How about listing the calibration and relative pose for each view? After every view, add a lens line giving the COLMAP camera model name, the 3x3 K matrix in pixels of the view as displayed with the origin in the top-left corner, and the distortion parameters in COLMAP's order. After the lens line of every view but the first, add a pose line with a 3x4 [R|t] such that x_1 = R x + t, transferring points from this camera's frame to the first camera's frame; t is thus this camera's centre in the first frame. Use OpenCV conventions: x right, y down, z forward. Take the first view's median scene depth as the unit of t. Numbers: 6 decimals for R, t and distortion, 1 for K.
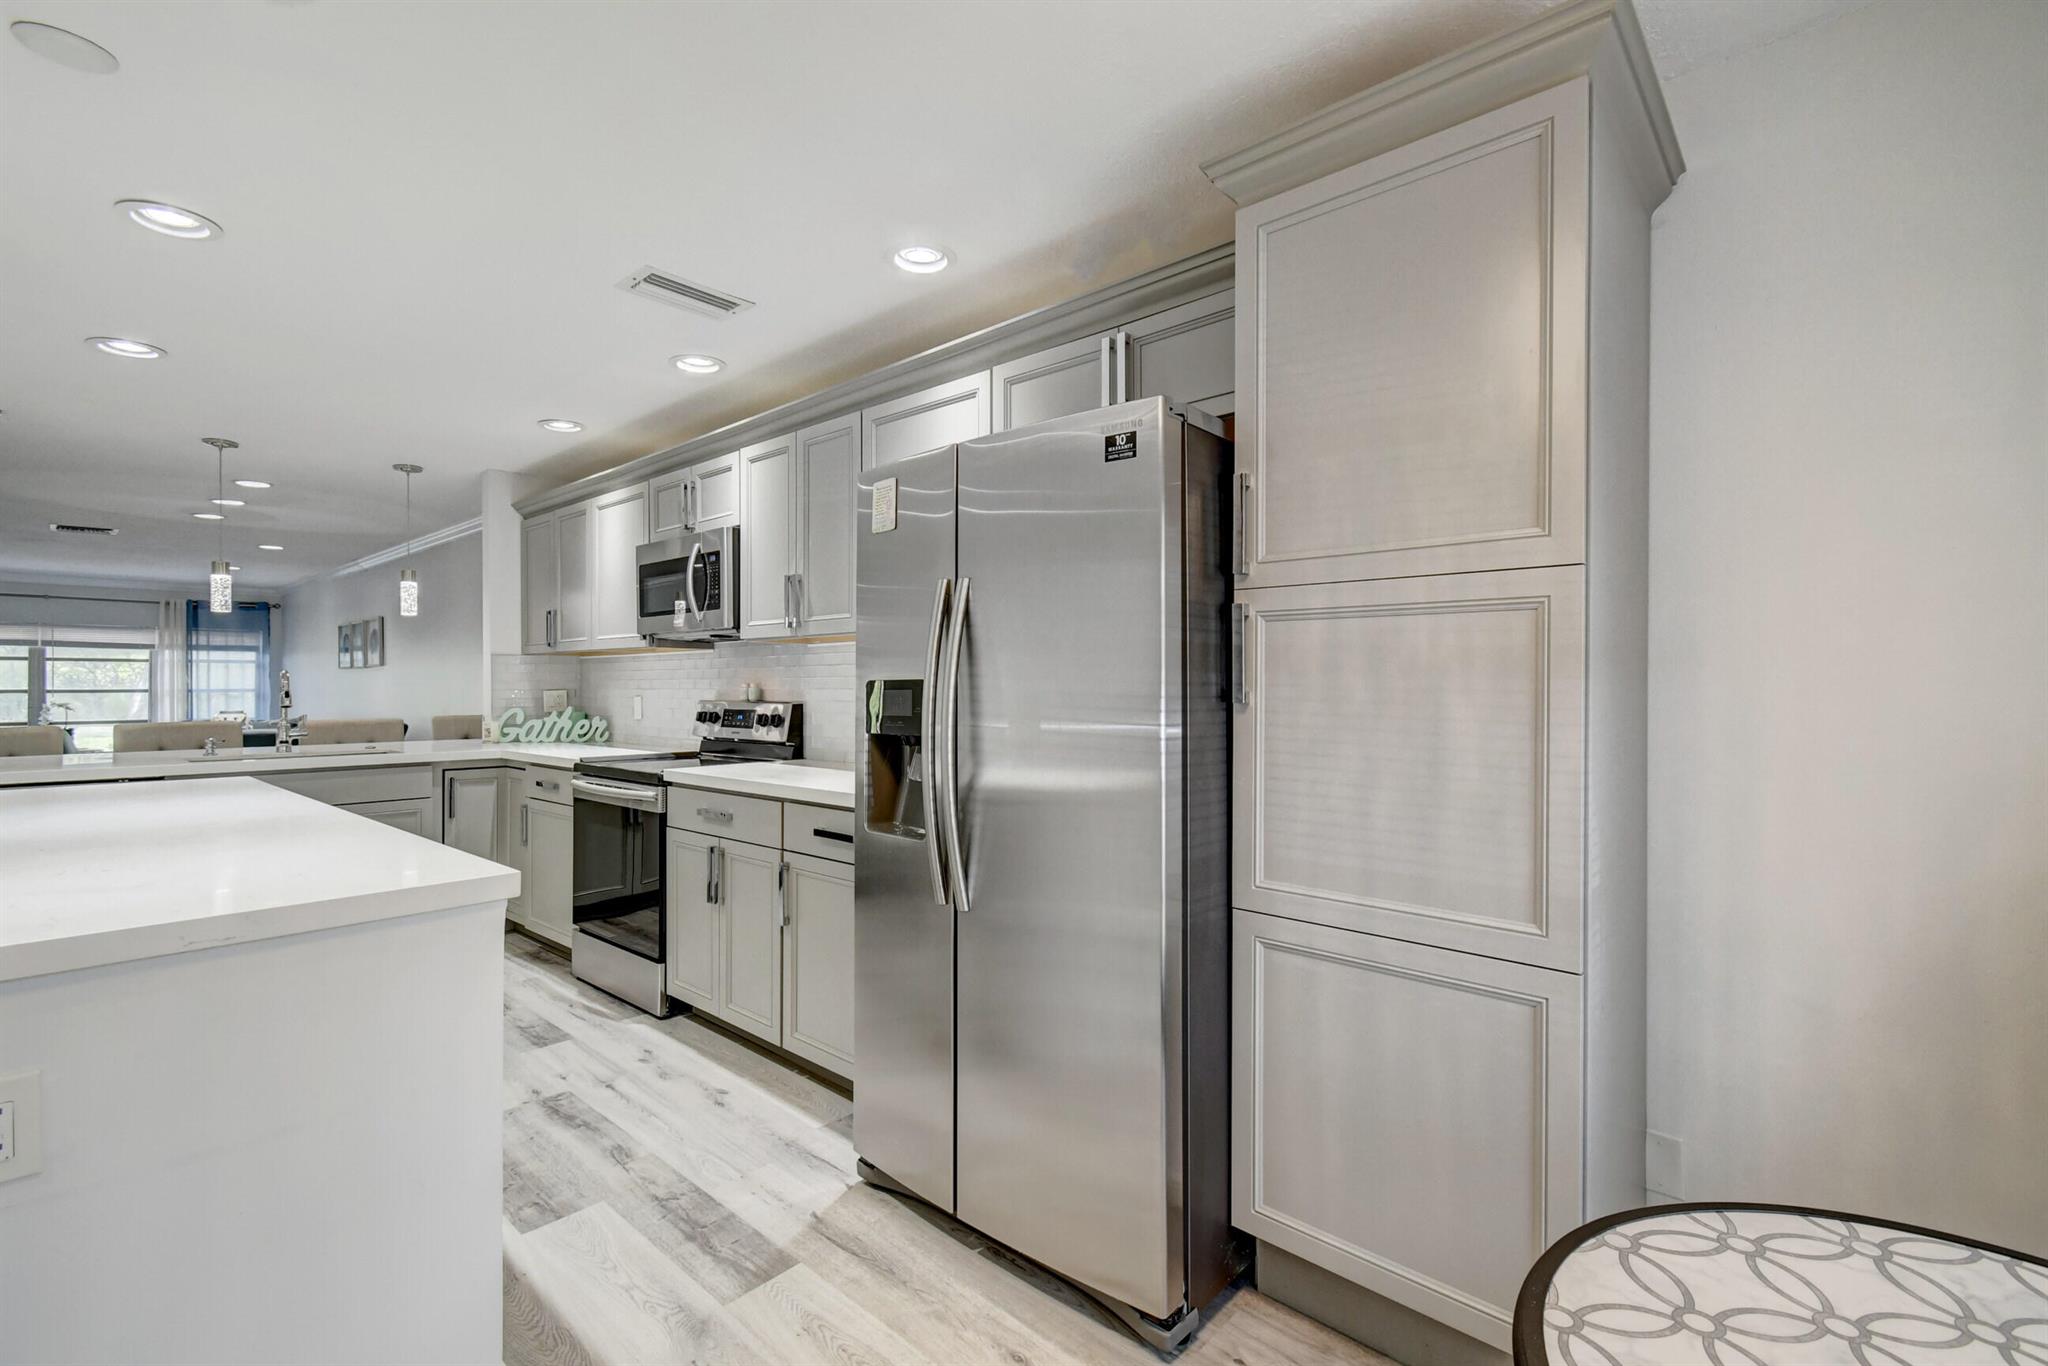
lens RADIAL K [[904.4, 0, 1019.6], [0, 904.4, 685.4], [0, 0, 1]] dist [0.006708, -0.005140]
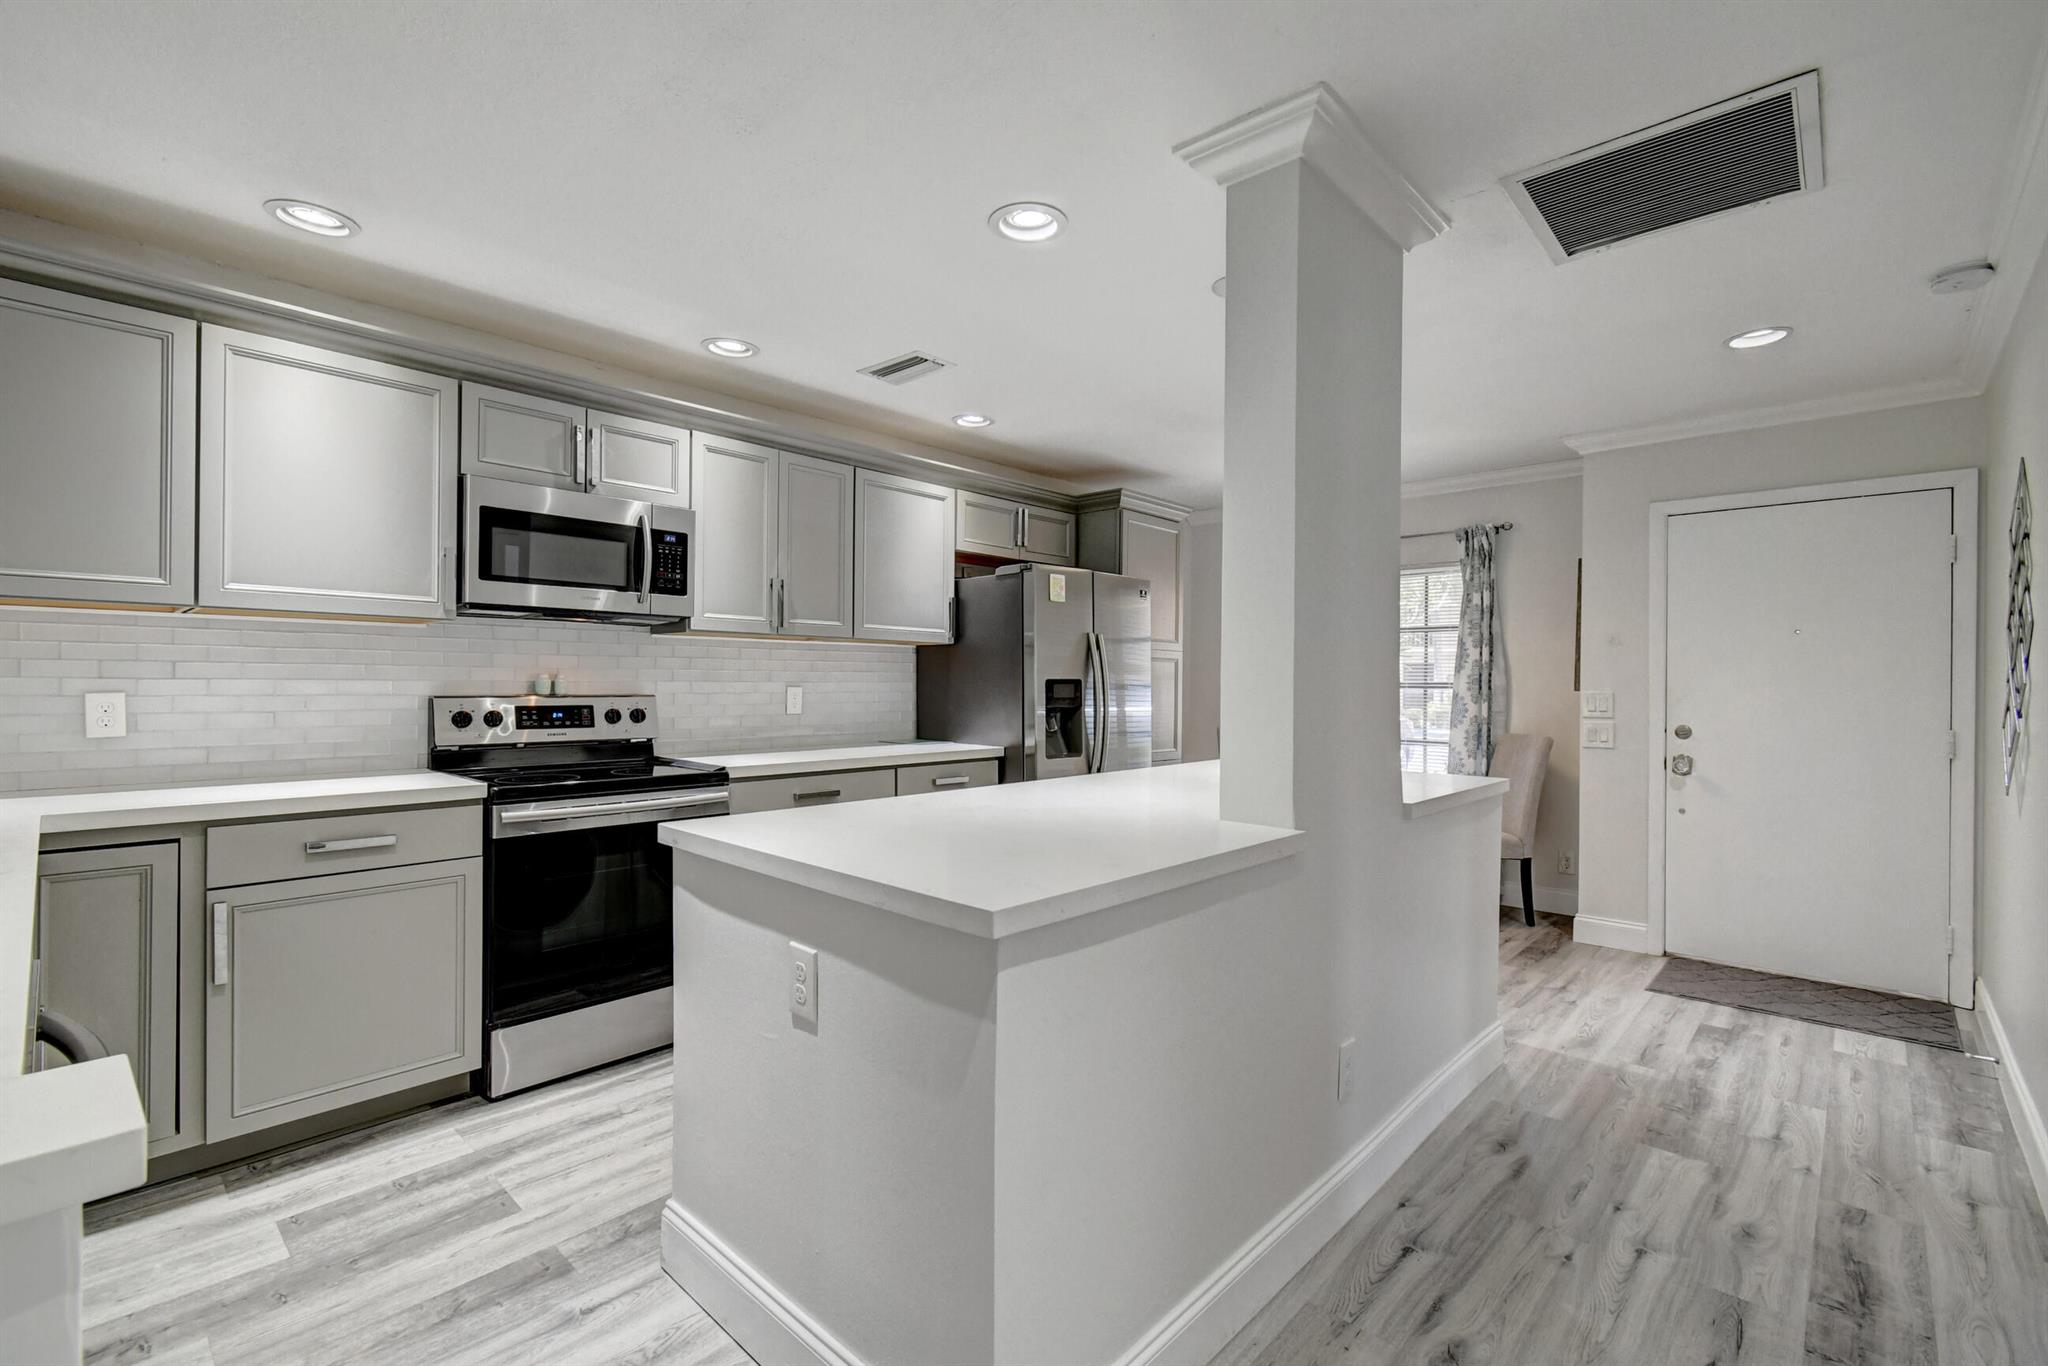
lens RADIAL K [[904.4, 0, 1015.3], [0, 904.4, 682.0], [0, 0, 1]] dist [0.006708, -0.005140]
pose [[0.018388, -0.000815, 0.999831, -0.888344], [-0.010670, 0.999943, 0.001012, 0.000043], [-0.999774, -0.010687, 0.018378, 0.451432]]
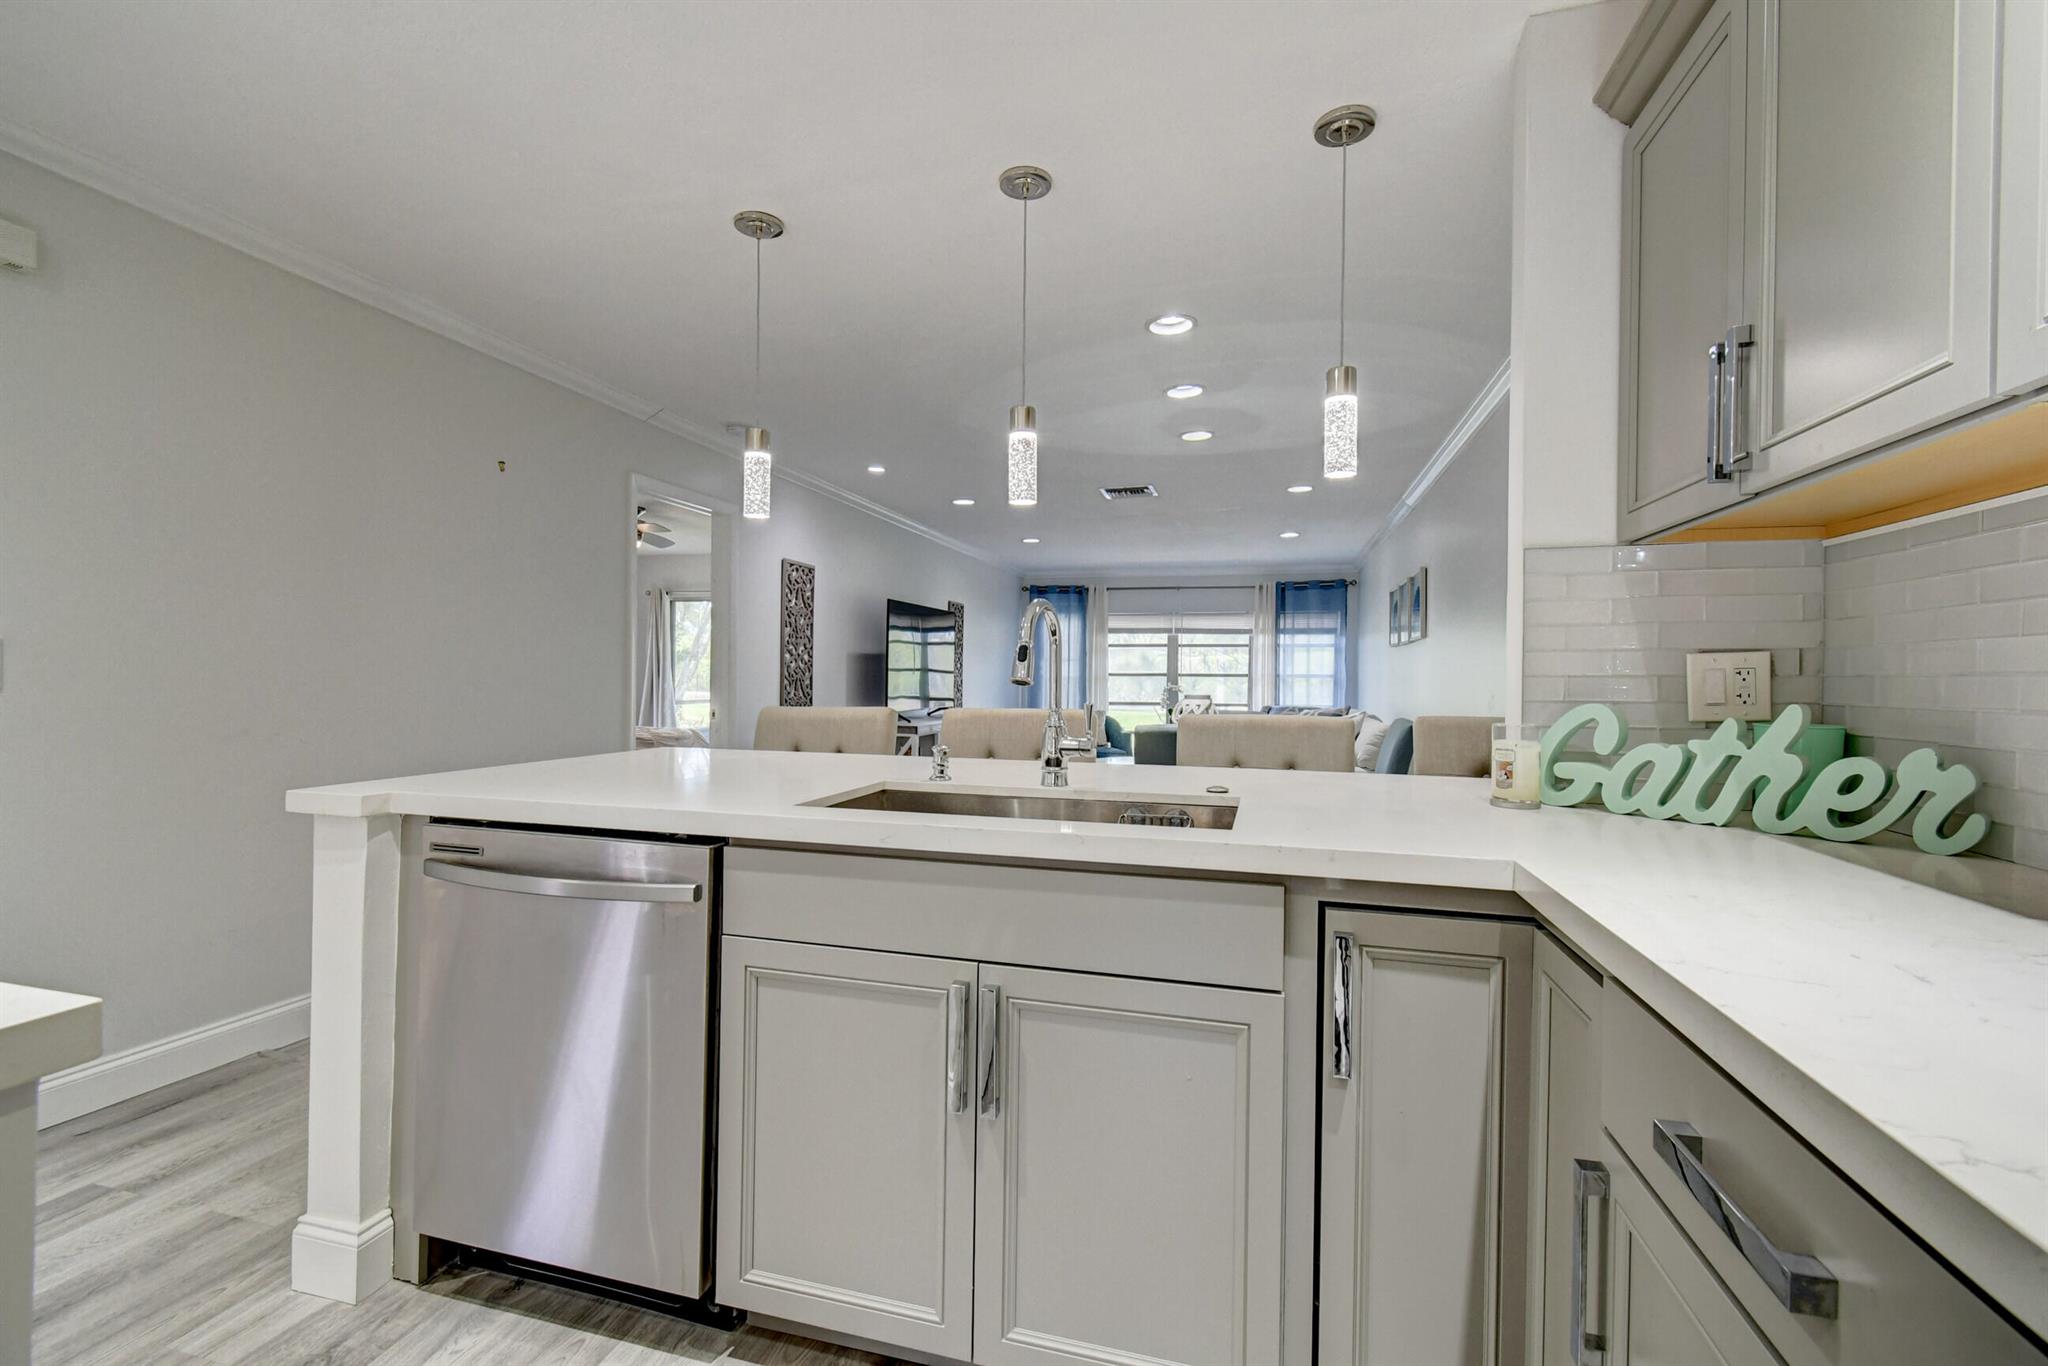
lens RADIAL K [[904.4, 0, 1020.5], [0, 904.4, 686.2], [0, 0, 1]] dist [0.006708, -0.005140]
pose [[0.447997, 0.015718, -0.893897, -0.350342], [-0.009895, 0.999871, 0.012623, 0.016229], [0.893980, 0.003190, 0.448095, 0.656390]]
